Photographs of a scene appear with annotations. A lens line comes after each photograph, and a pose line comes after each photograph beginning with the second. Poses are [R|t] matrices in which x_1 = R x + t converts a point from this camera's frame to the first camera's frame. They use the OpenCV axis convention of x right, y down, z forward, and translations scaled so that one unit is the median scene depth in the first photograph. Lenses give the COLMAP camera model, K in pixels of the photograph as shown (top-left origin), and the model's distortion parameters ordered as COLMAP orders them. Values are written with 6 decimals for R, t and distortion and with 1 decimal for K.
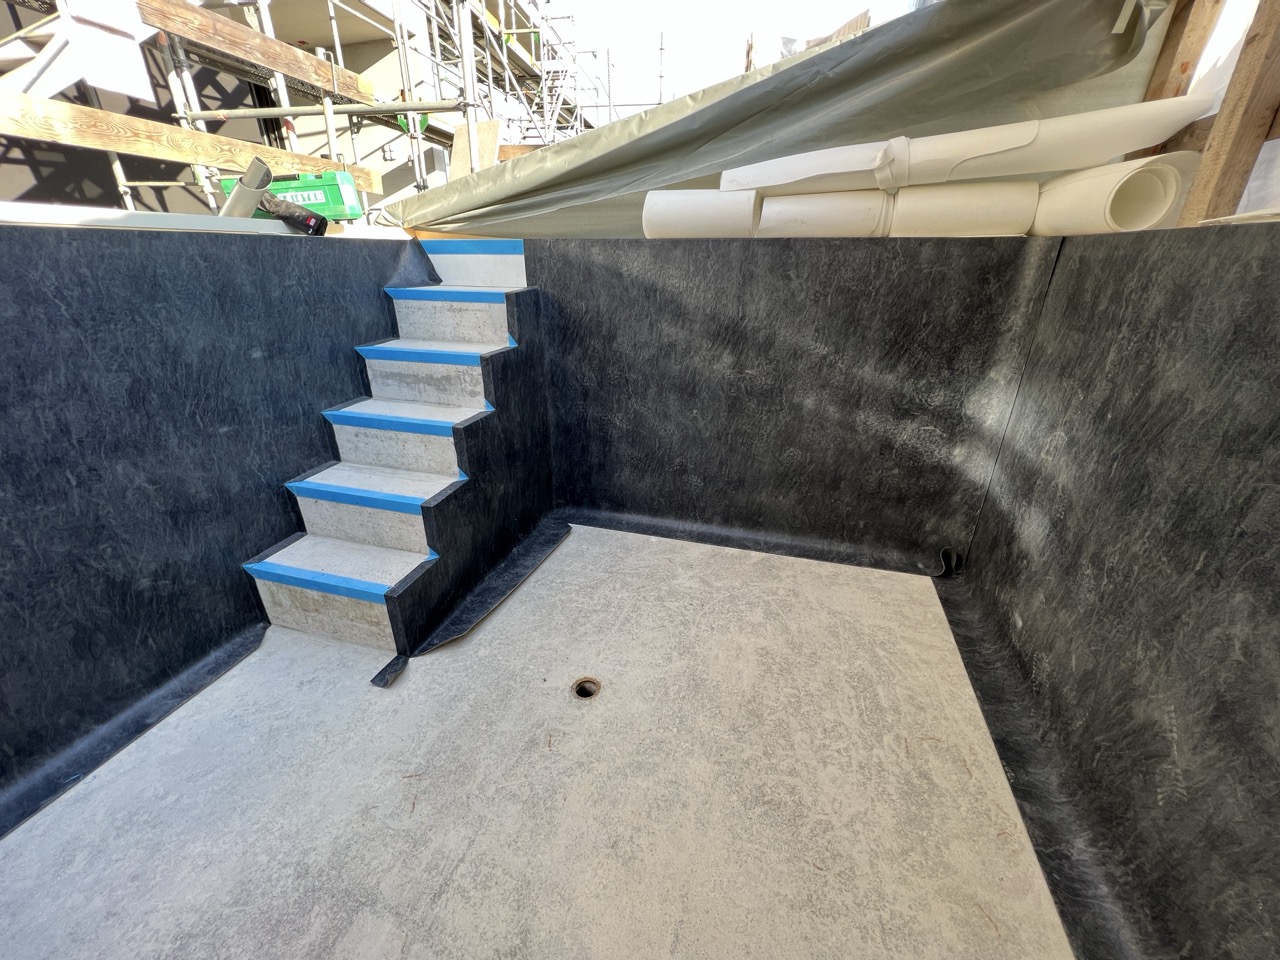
lens RADIAL K [[512.2, 0, 643.9], [0, 512.2, 484.5], [0, 0, 1]] dist [0.000837, -0.000575]
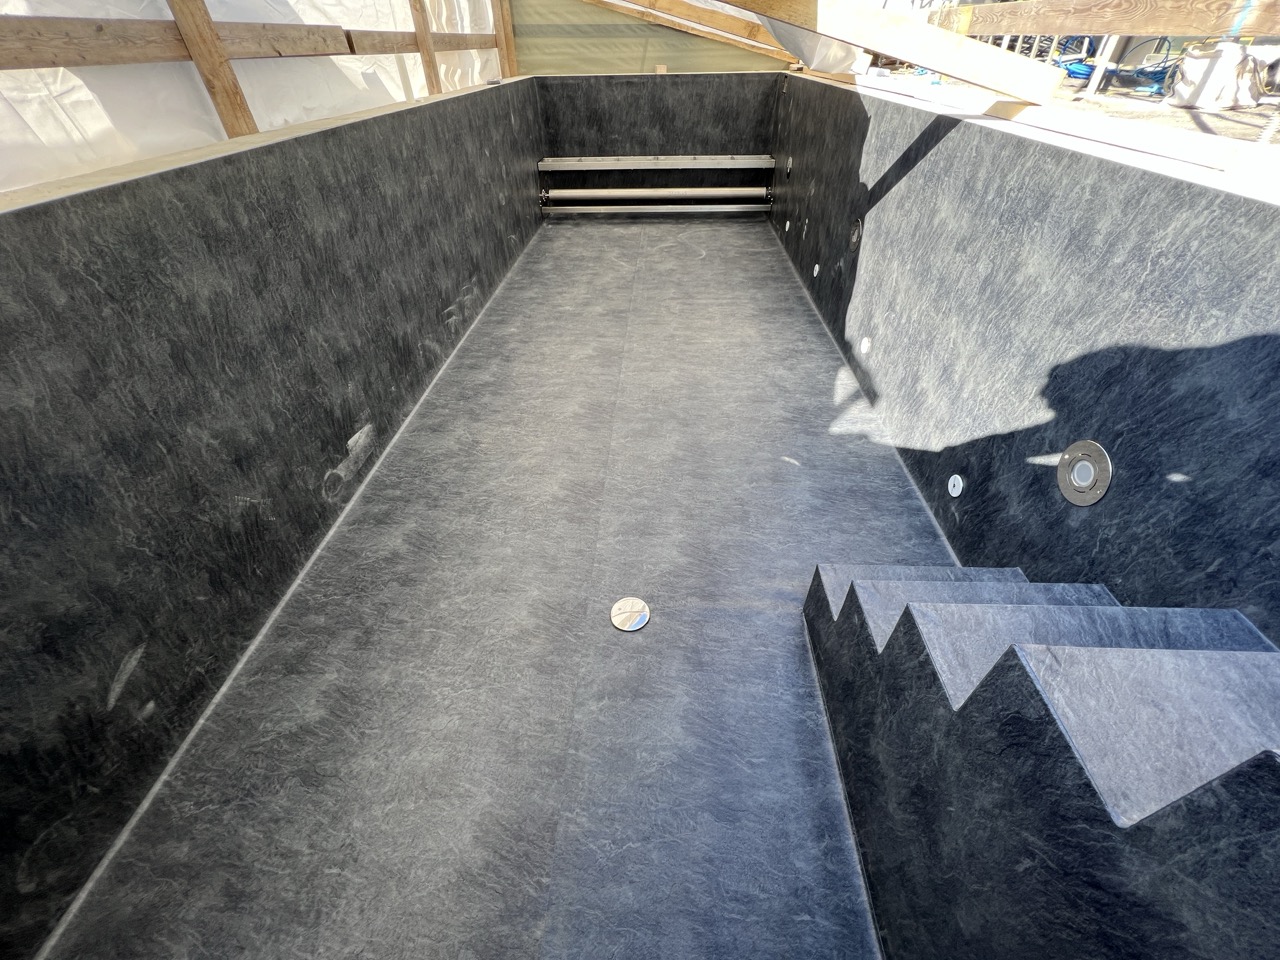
lens RADIAL K [[512.2, 0, 642.7], [0, 512.2, 485.1], [0, 0, 1]] dist [0.000837, -0.000575]
pose [[-0.971415, 0.164642, -0.171012, 0.006625], [-0.084465, 0.433526, 0.897174, -0.692358], [0.221851, 0.885973, -0.407227, 1.115636]]
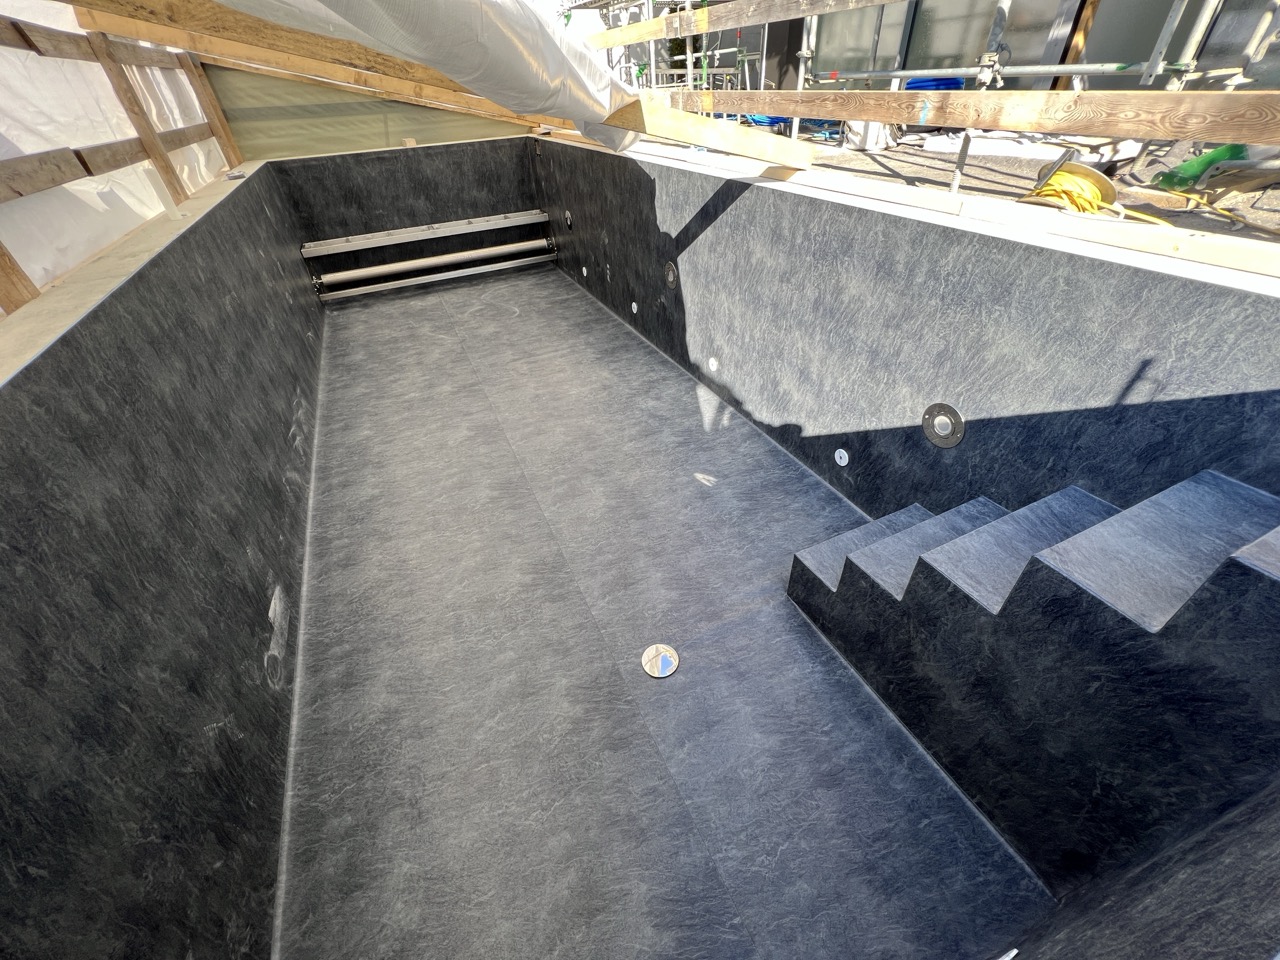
lens RADIAL K [[512.2, 0, 643.6], [0, 512.2, 485.6], [0, 0, 1]] dist [0.000837, -0.000575]
pose [[-0.754323, 0.437734, -0.489270, 0.302681], [-0.221258, 0.532156, 0.817224, -0.744192], [0.618095, 0.724706, -0.304565, 0.958550]]
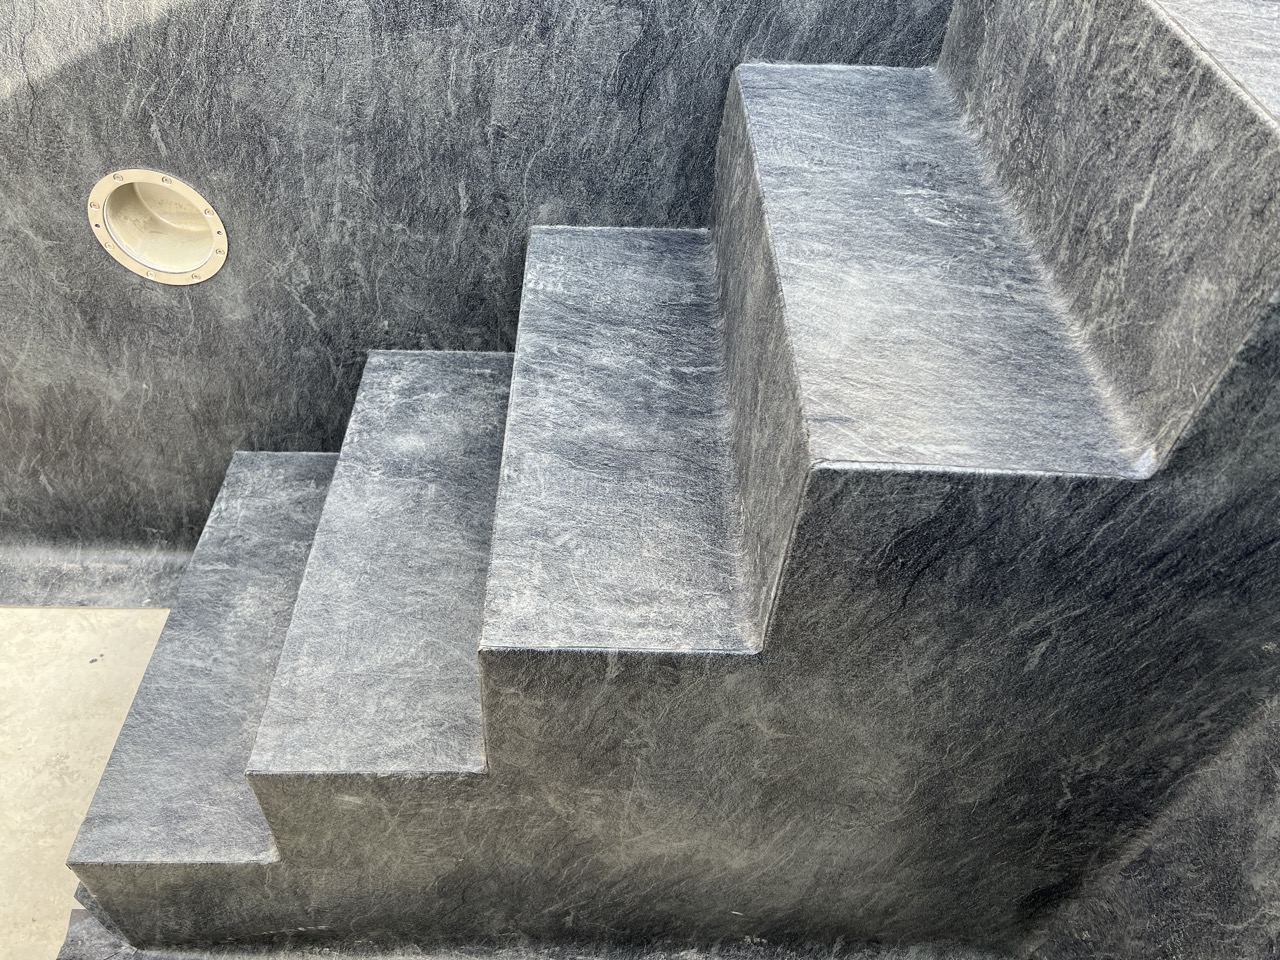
lens RADIAL K [[965.2, 0, 639.1], [0, 965.2, 473.3], [0, 0, 1]] dist [0.066033, -0.087047]
pose [[0.286152, 0.686875, -0.668071, -0.111404], [-0.448180, 0.712202, 0.540281, -0.450908], [0.846907, 0.144814, 0.511642, 0.885108]]
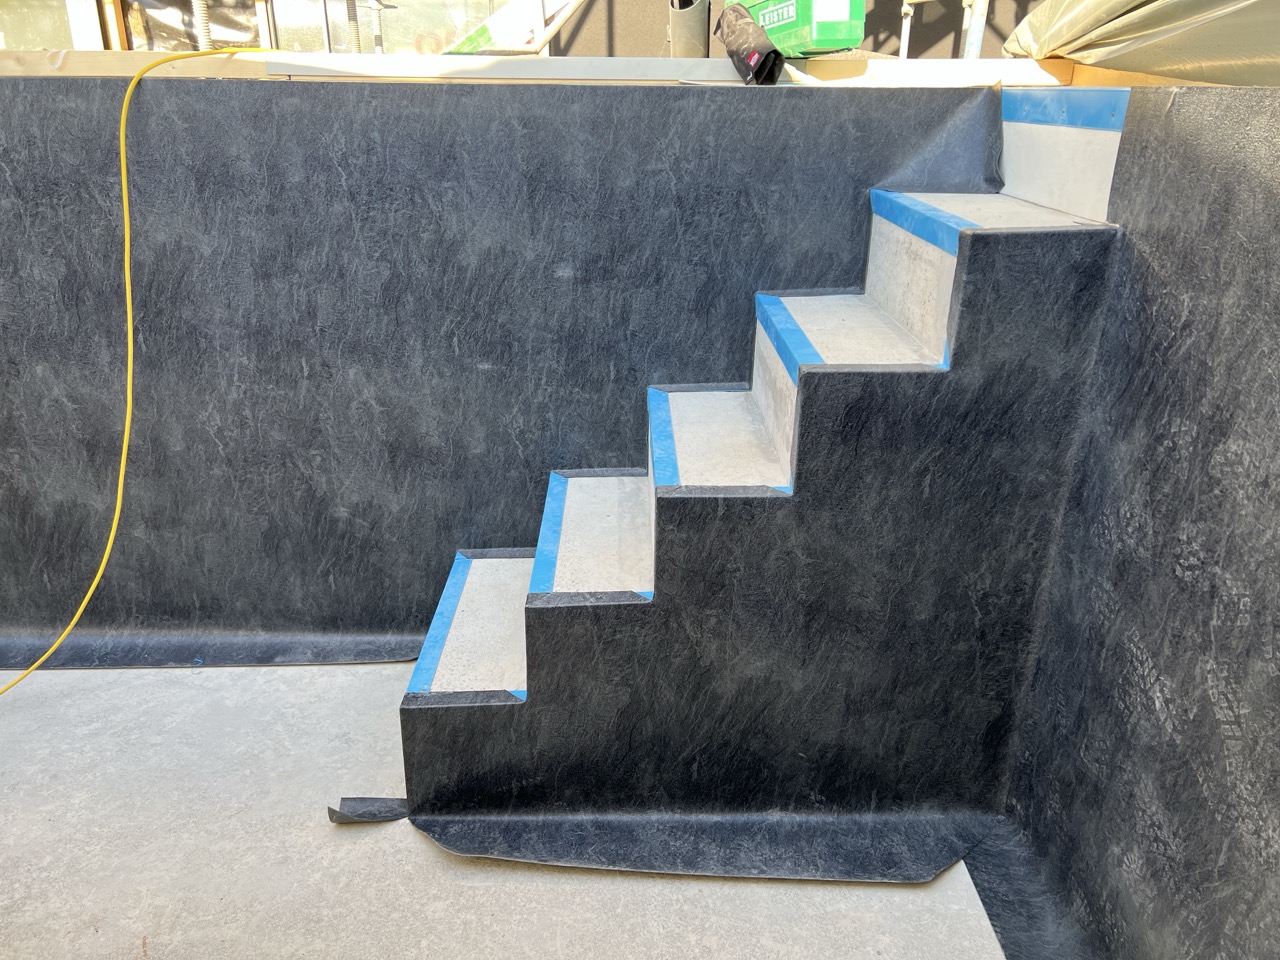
lens RADIAL K [[965.2, 0, 642.0], [0, 965.2, 484.8], [0, 0, 1]] dist [0.066033, -0.087047]
pose [[0.288542, 0.362341, -0.886258, 0.435888], [-0.400156, 0.886548, 0.232180, -0.337689], [0.869838, 0.287647, 0.400799, 0.676809]]
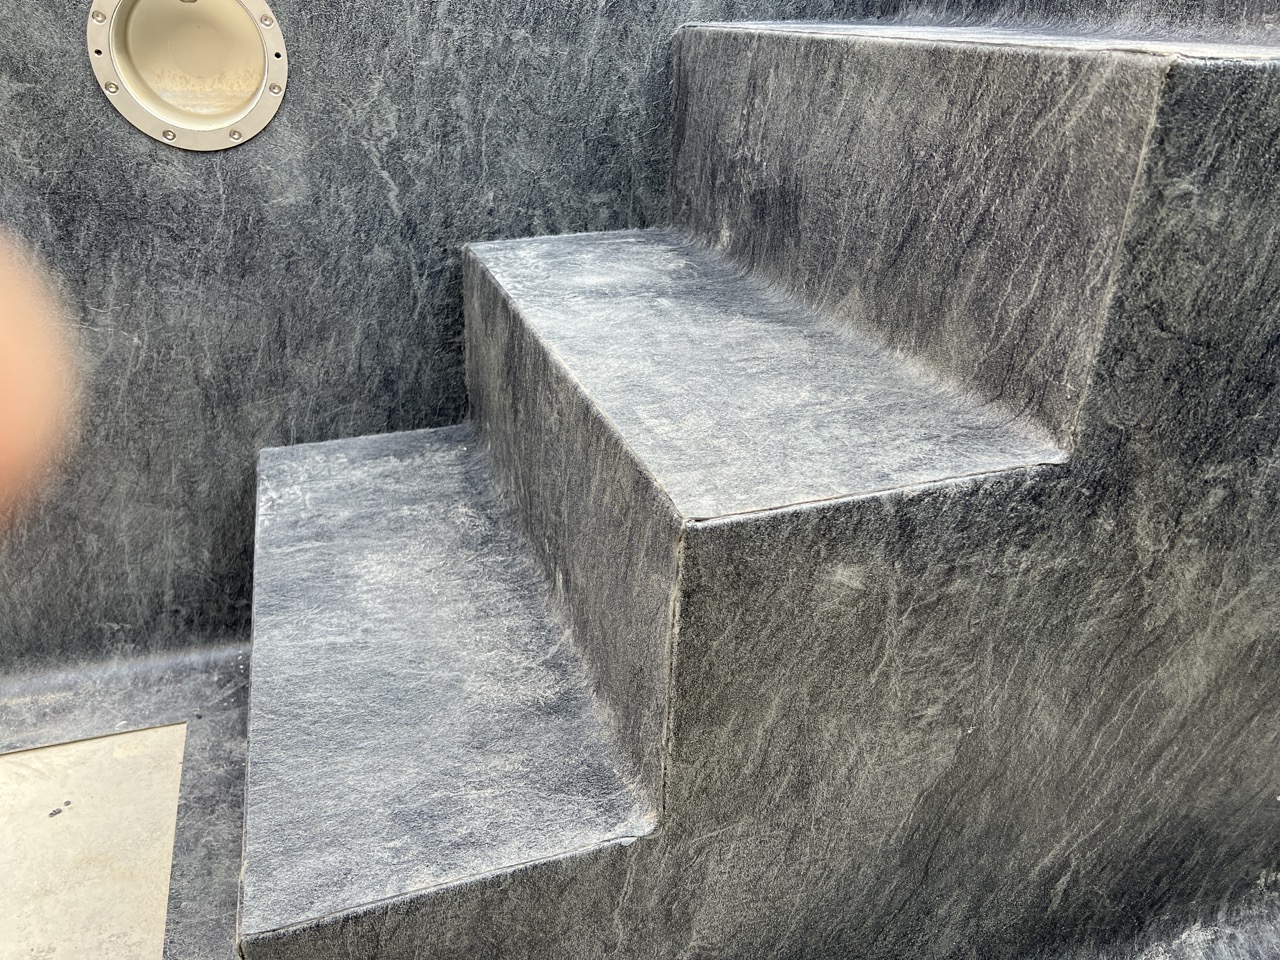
lens RADIAL K [[965.2, 0, 630.4], [0, 965.2, 487.8], [0, 0, 1]] dist [0.066033, -0.087047]
pose [[0.559430, 0.371478, -0.740974, -0.222541], [-0.358954, 0.914351, 0.187390, -0.013229], [0.747121, 0.161144, 0.644858, 0.808557]]
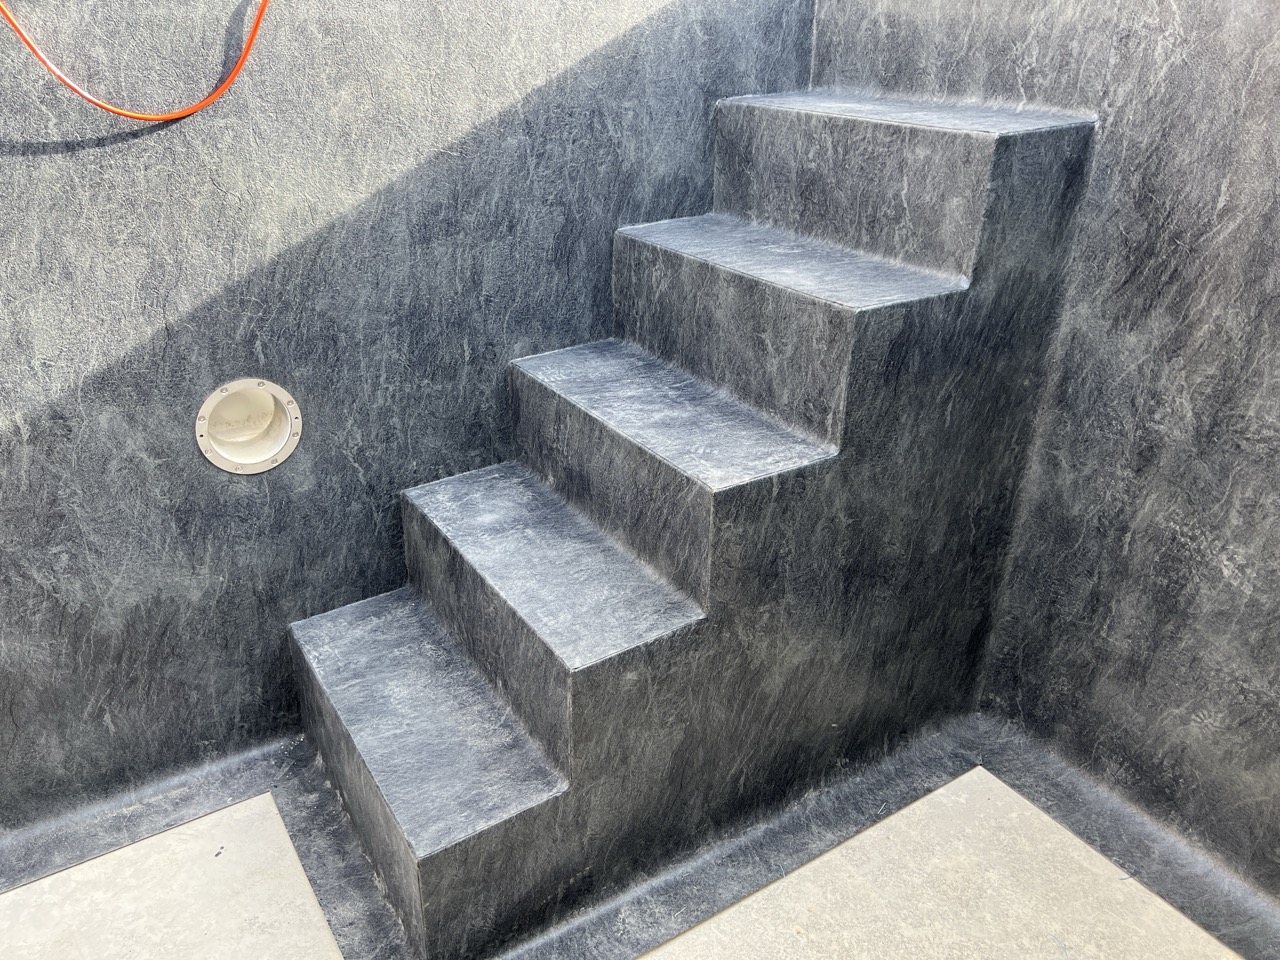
lens RADIAL K [[965.2, 0, 639.0], [0, 965.2, 487.1], [0, 0, 1]] dist [0.066033, -0.087047]
pose [[0.747455, 0.291861, -0.596765, 0.029664], [-0.274206, 0.953771, 0.123016, -0.199594], [0.605080, 0.071687, 0.792931, 0.429409]]
